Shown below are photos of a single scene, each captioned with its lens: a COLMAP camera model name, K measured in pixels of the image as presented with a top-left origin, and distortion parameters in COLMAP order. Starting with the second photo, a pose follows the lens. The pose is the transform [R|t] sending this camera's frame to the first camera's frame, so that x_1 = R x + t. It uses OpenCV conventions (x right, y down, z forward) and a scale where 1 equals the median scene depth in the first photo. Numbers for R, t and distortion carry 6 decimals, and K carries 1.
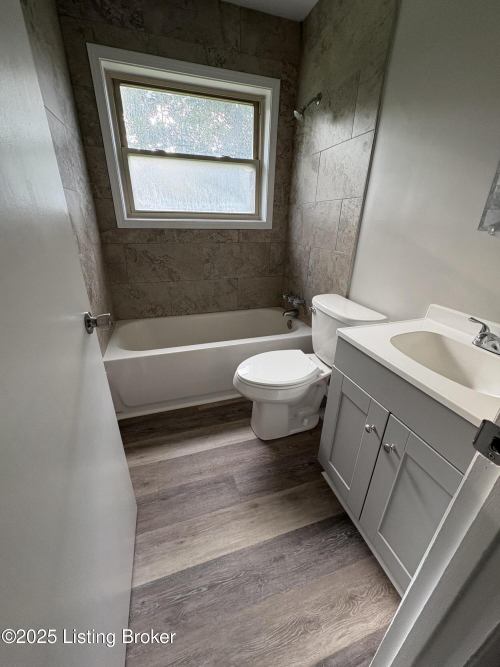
lens RADIAL K [[266.4, 0, 251.3], [0, 266.4, 333.9], [0, 0, 1]] dist [-0.000621, 0.000196]
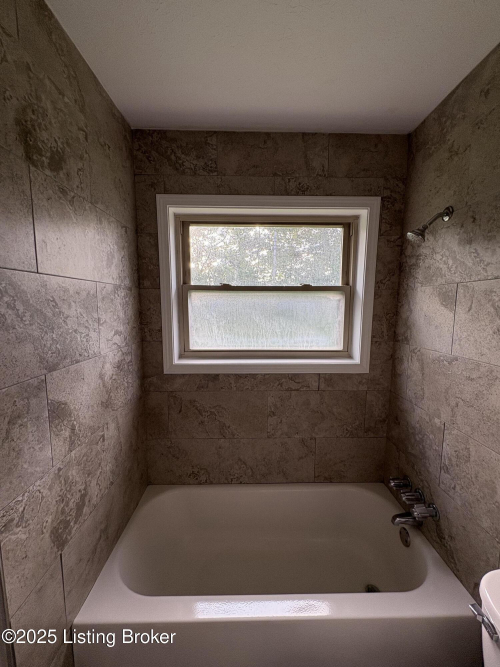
lens RADIAL K [[266.4, 0, 251.3], [0, 266.4, 333.9], [0, 0, 1]] dist [-0.000621, 0.000196]
pose [[0.954670, 0.018224, -0.297107, -0.011262], [-0.104419, 0.955200, -0.276930, -0.300855], [0.278750, 0.295400, 0.913804, 0.287105]]
